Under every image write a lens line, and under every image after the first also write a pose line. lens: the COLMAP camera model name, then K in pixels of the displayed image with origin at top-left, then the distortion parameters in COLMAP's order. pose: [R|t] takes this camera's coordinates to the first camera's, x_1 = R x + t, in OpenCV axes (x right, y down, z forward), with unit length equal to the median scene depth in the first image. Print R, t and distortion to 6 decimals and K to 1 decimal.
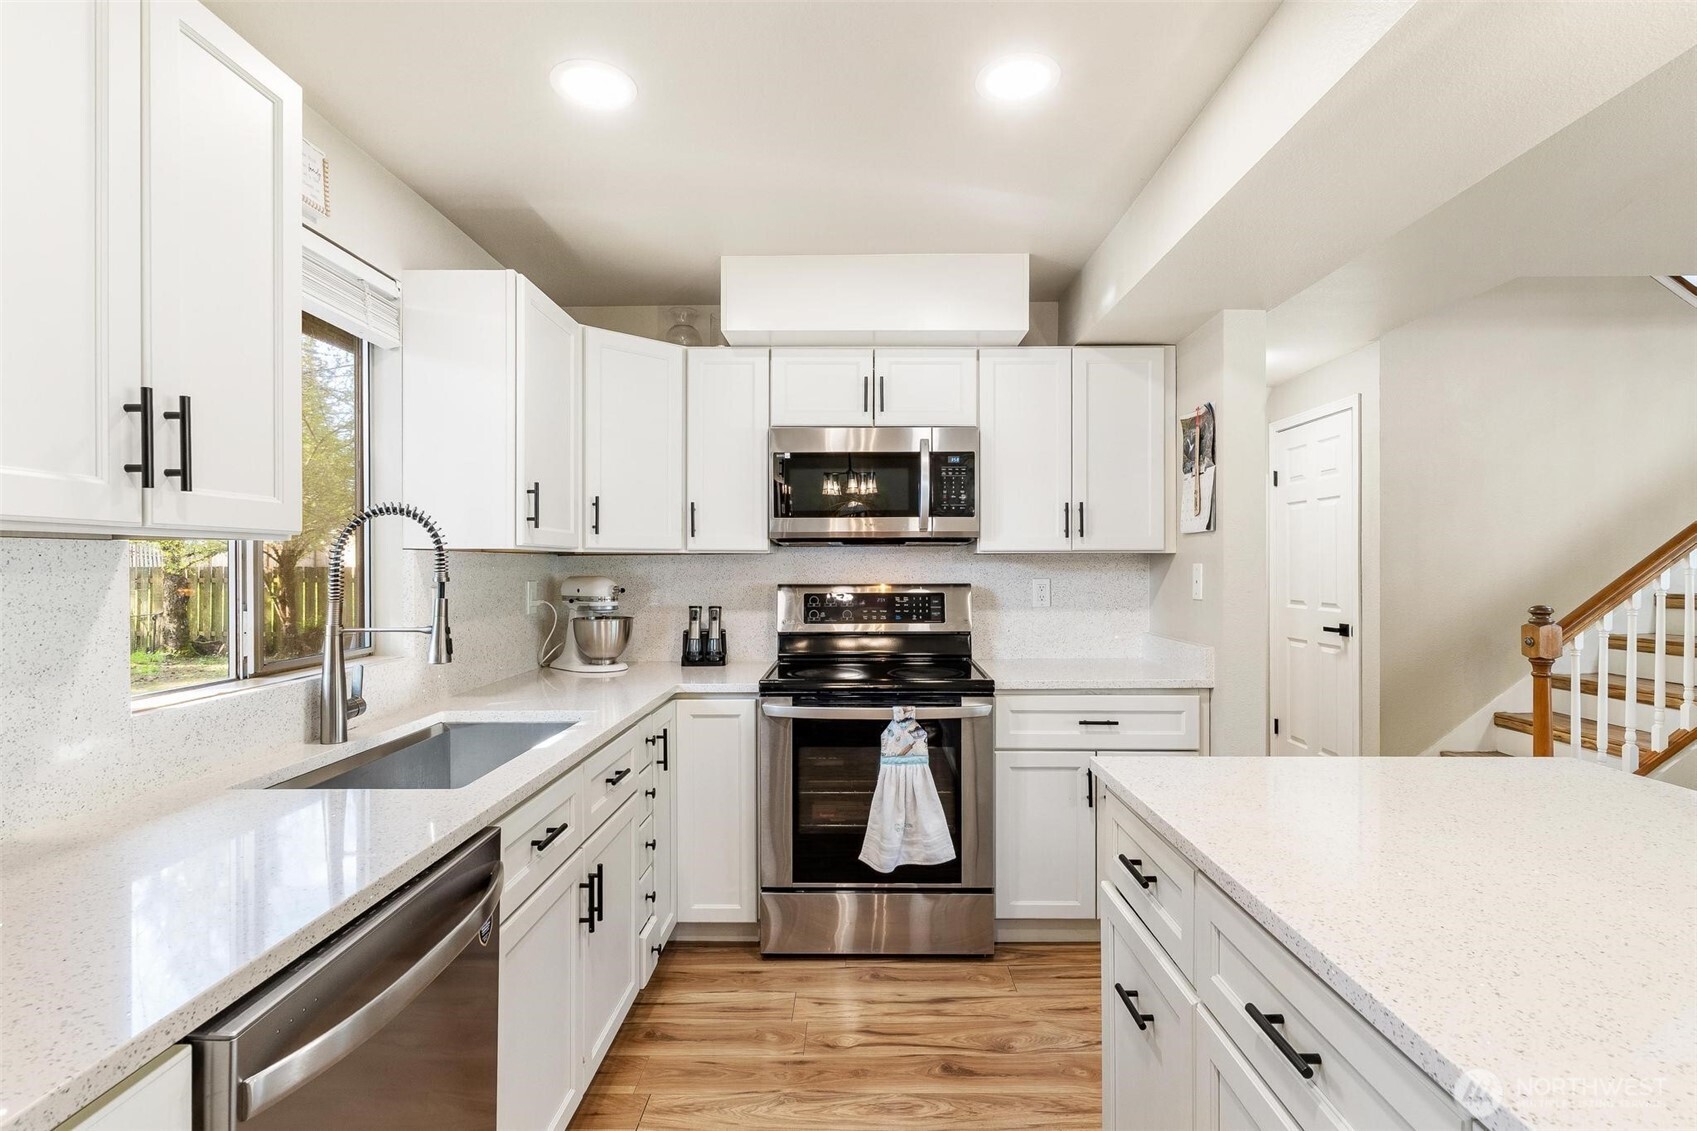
lens RADIAL K [[820.8, 0, 856.4], [0, 820.8, 567.7], [0, 0, 1]] dist [0.002460, 0.000623]
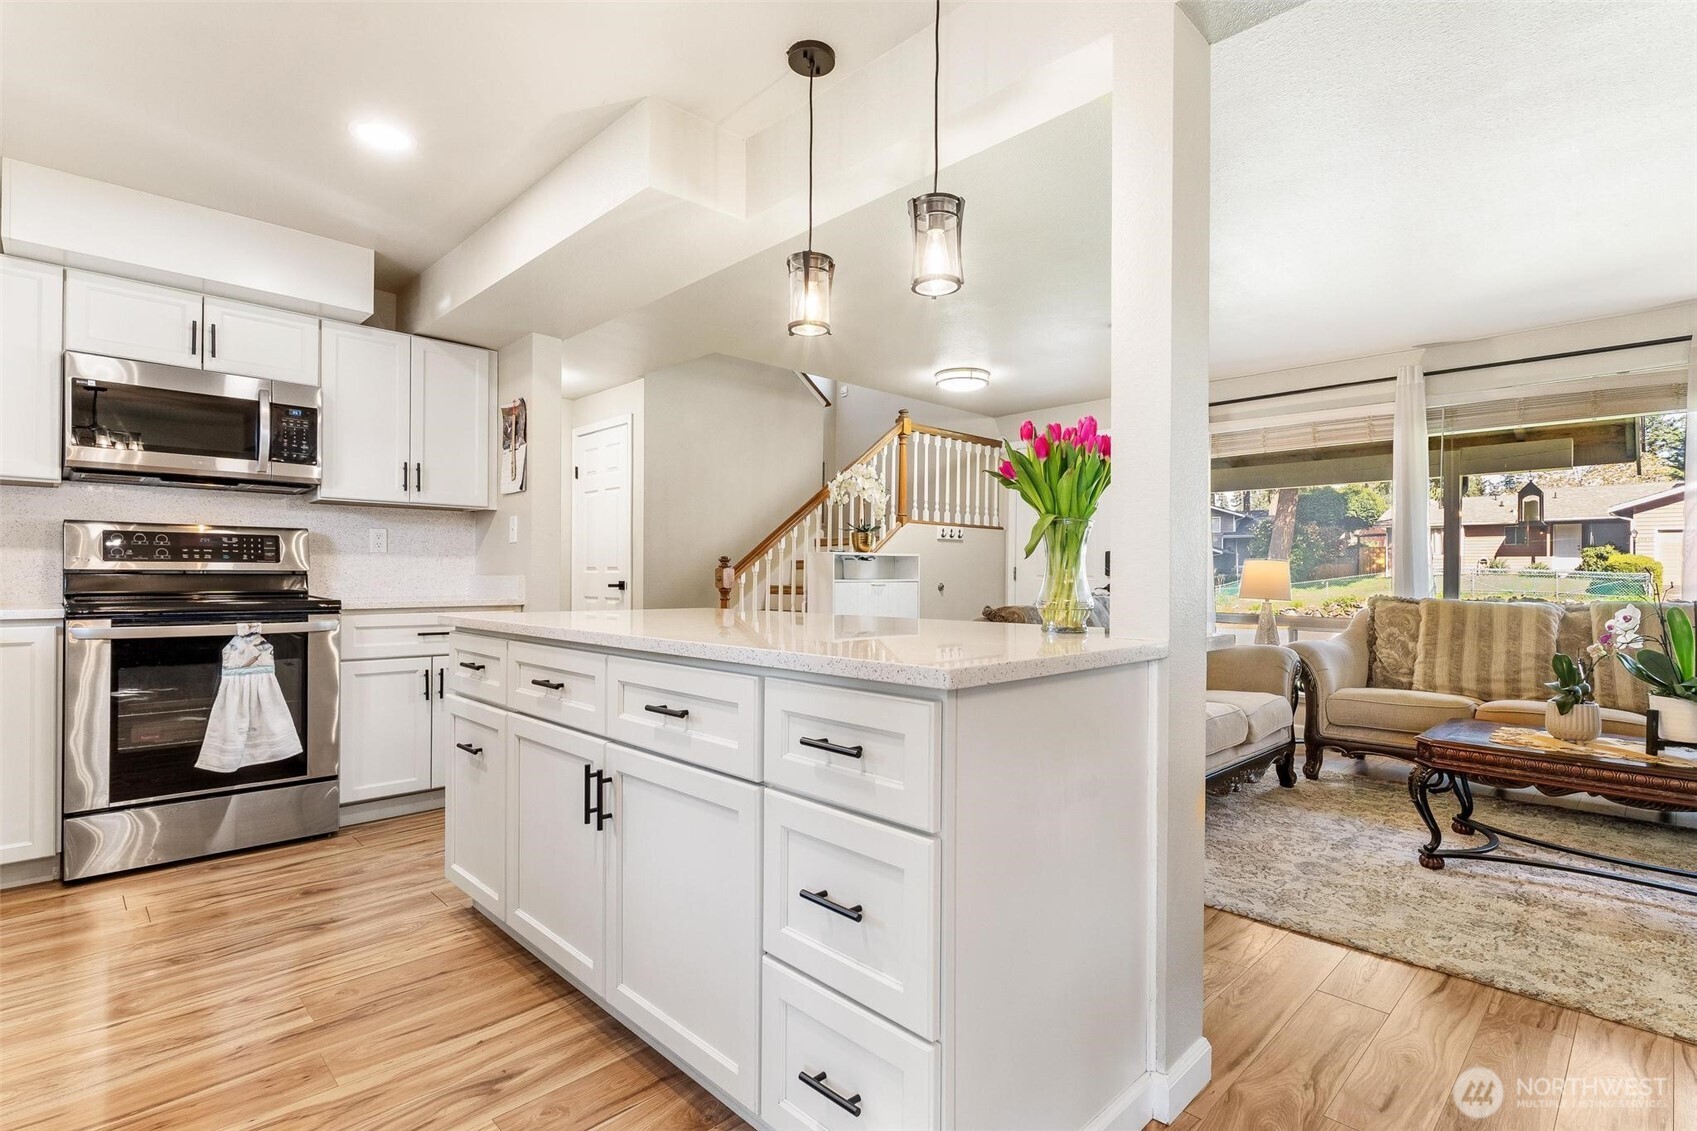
lens RADIAL K [[808.5, 0, 859.5], [0, 808.5, 574.0], [0, 0, 1]] dist [-0.000572, -0.000158]
pose [[0.700520, 0.007079, 0.713598, -0.130611], [-0.003891, 0.999974, -0.006099, 0.094635], [-0.713622, 0.001496, 0.700529, -0.330500]]
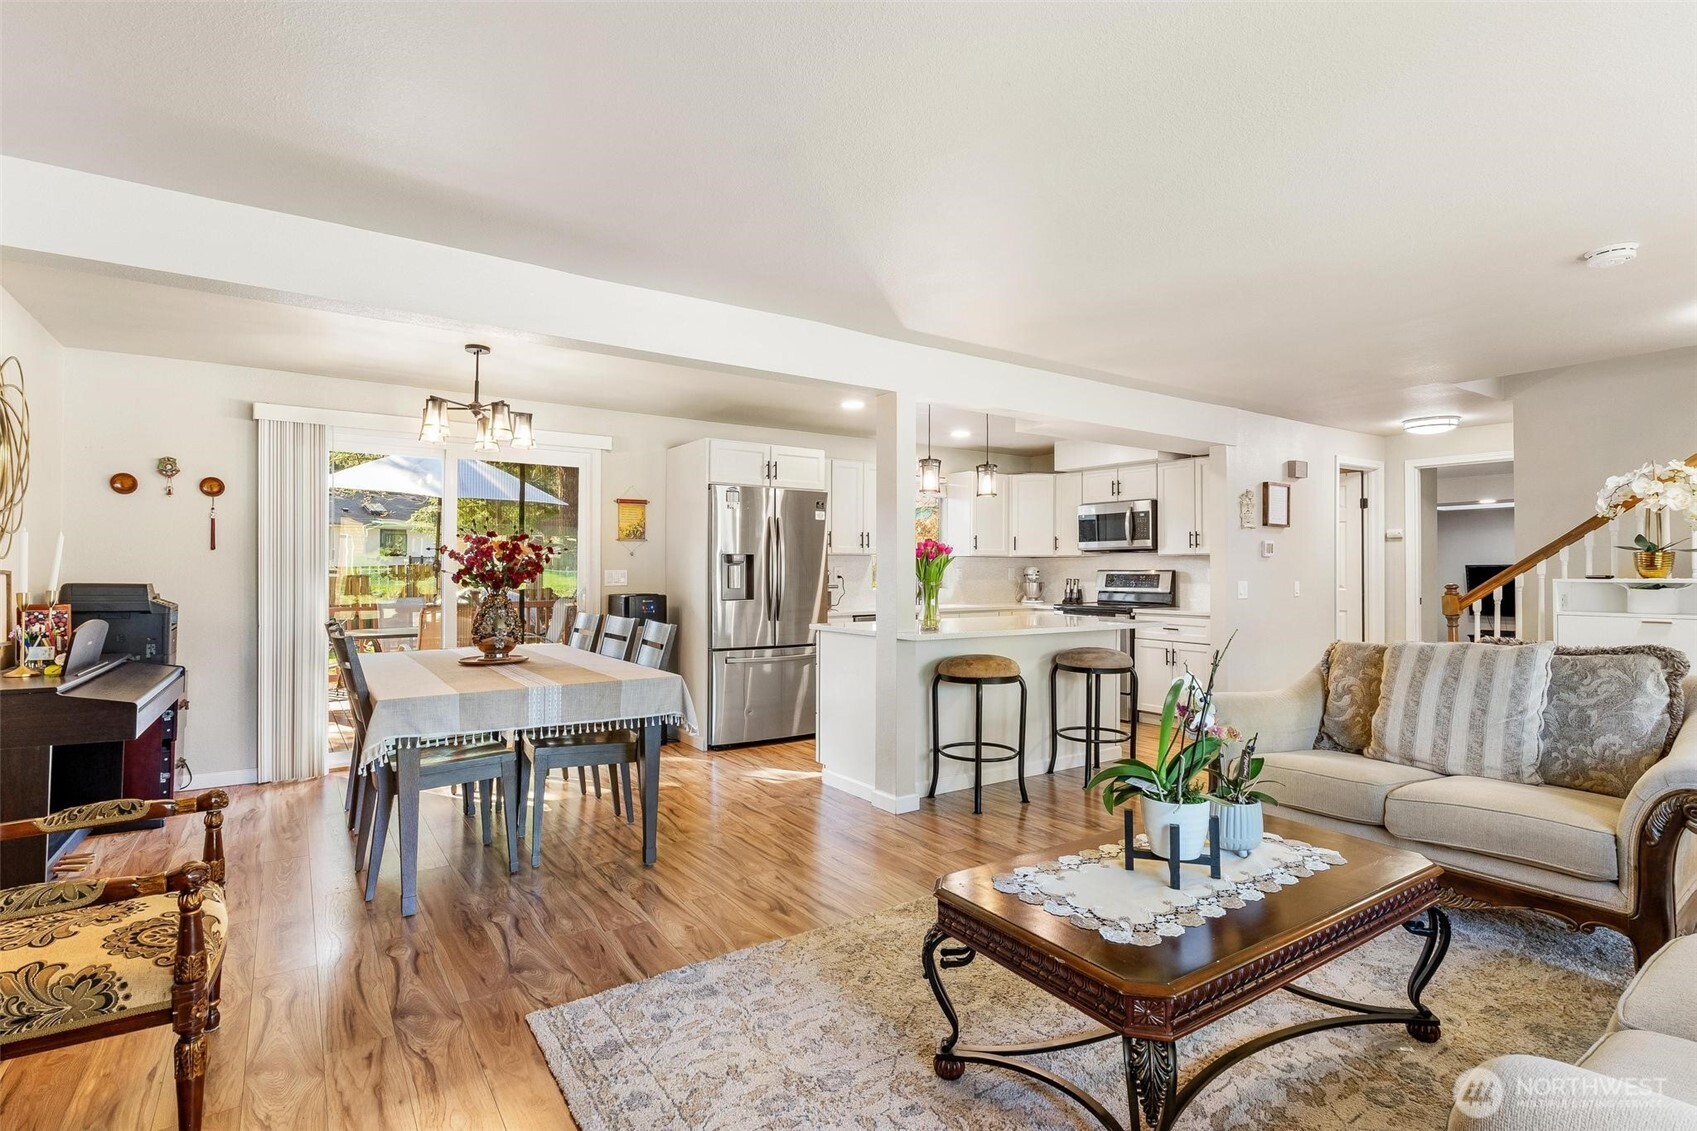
lens RADIAL K [[820.8, 0, 856.4], [0, 820.8, 567.7], [0, 0, 1]] dist [0.002460, 0.000623]
pose [[0.570138, 0.001241, -0.821548, 1.577328], [-0.007192, 0.999968, -0.003481, 0.029878], [0.821517, 0.007893, 0.570129, -0.971531]]
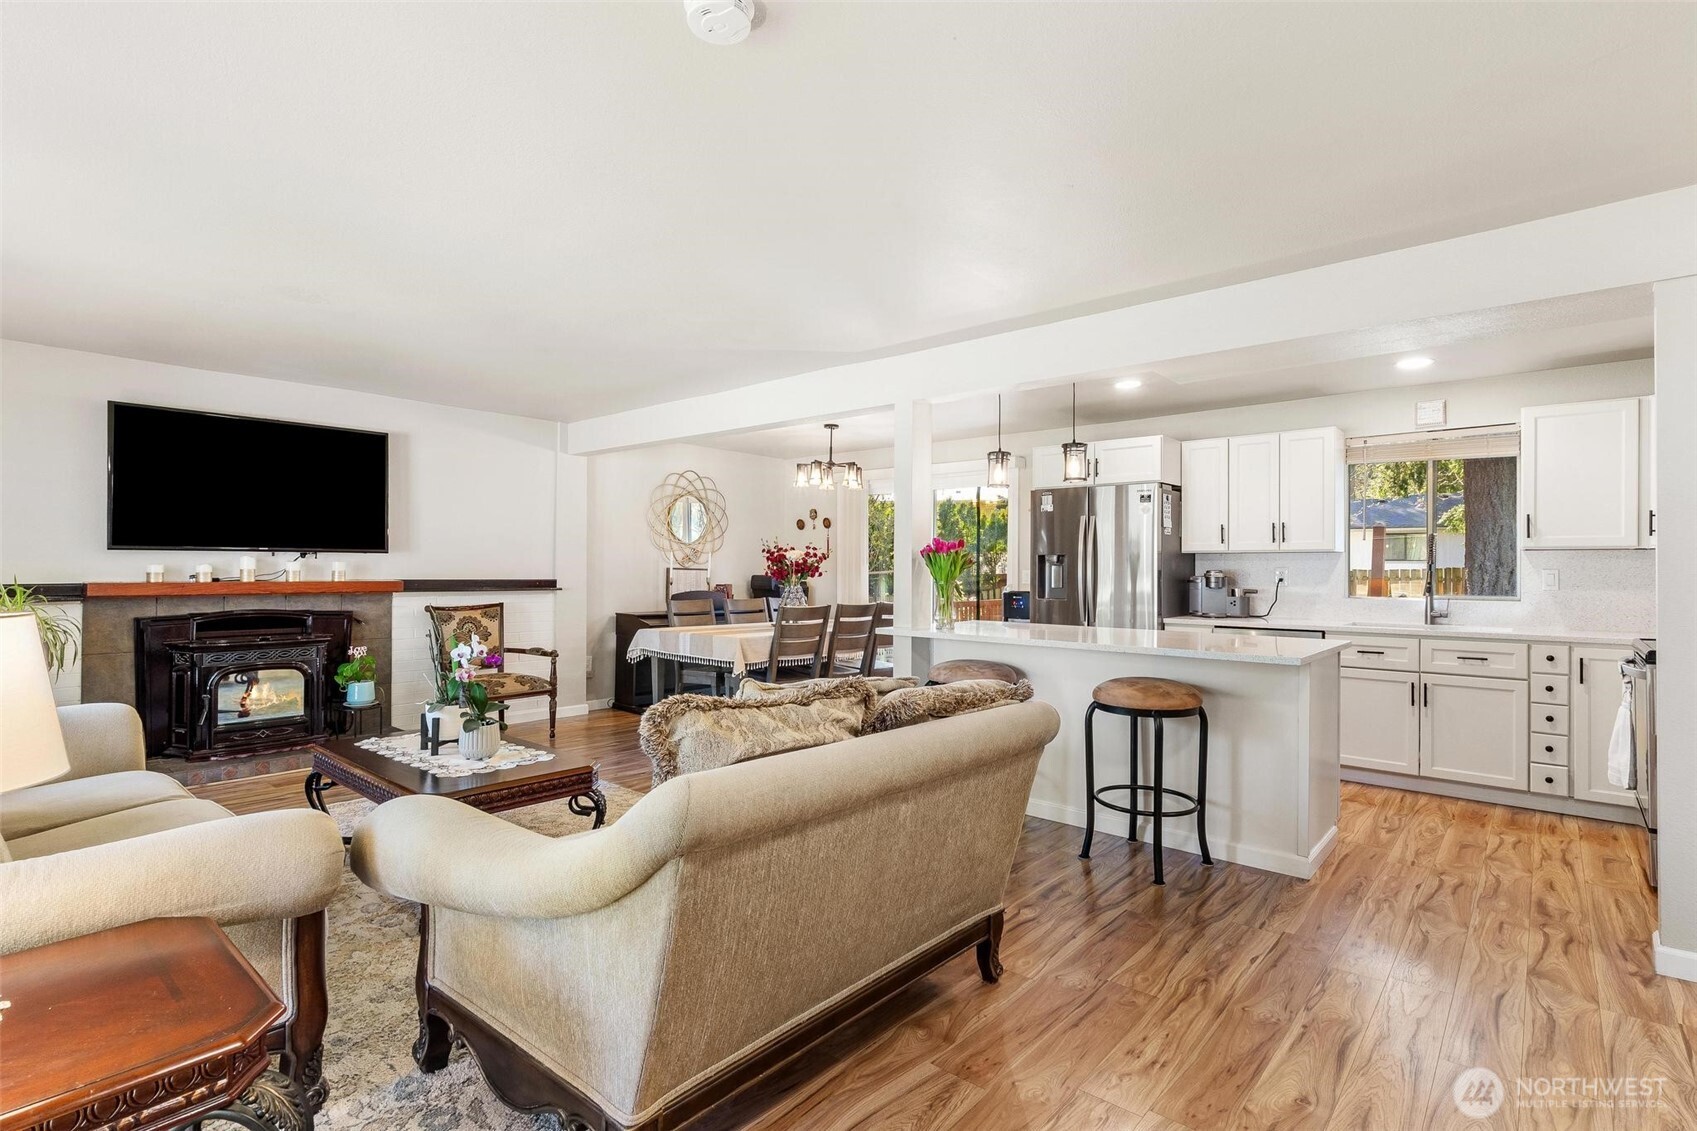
lens RADIAL K [[820.8, 0, 856.4], [0, 820.8, 567.7], [0, 0, 1]] dist [0.002460, 0.000623]
pose [[-0.644232, 0.002549, -0.764826, 1.648172], [-0.003275, 0.999976, 0.006091, 0.012035], [0.764823, 0.006429, -0.644208, 0.815363]]
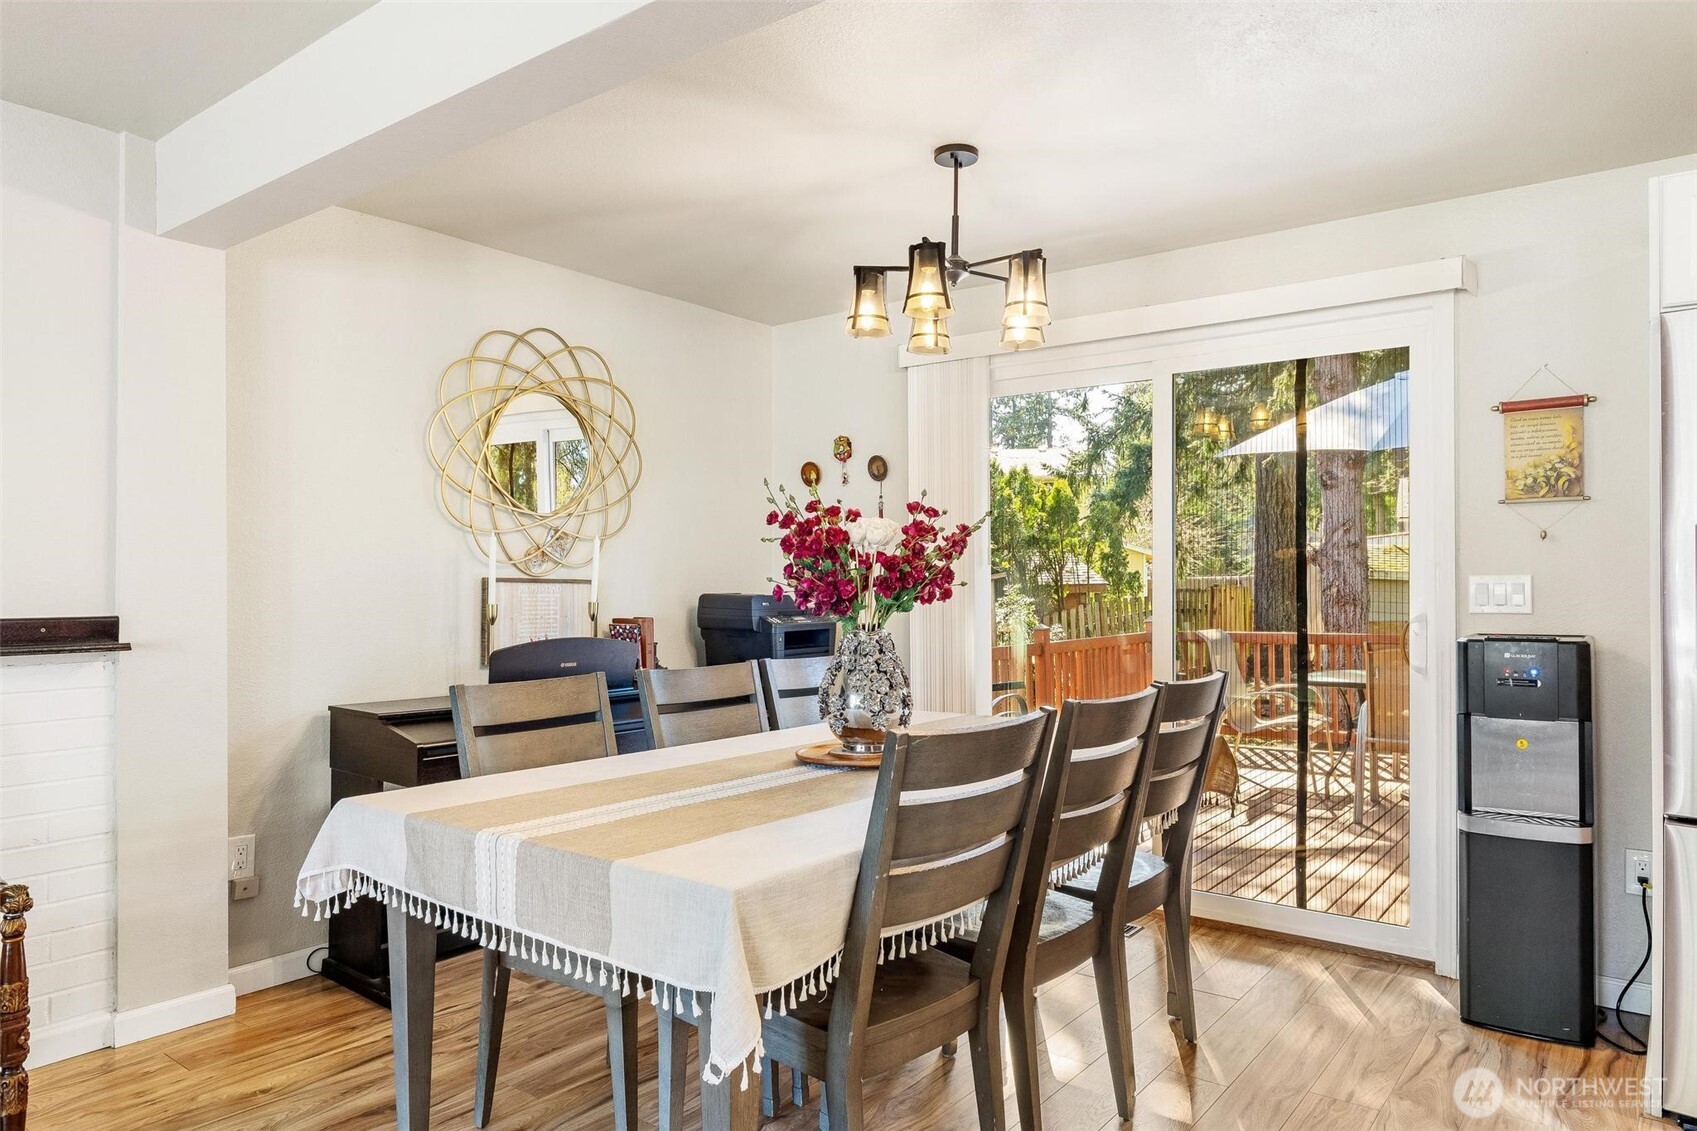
lens RADIAL K [[1119.3, 0, 870.2], [0, 1119.3, 566.3], [0, 0, 1]] dist [-0.021692, -0.001145]
pose [[-0.596020, 0.001514, -0.802968, 0.855694], [0.006440, 0.999975, -0.002895, 0.022749], [0.802944, -0.006897, -0.596015, -0.132275]]
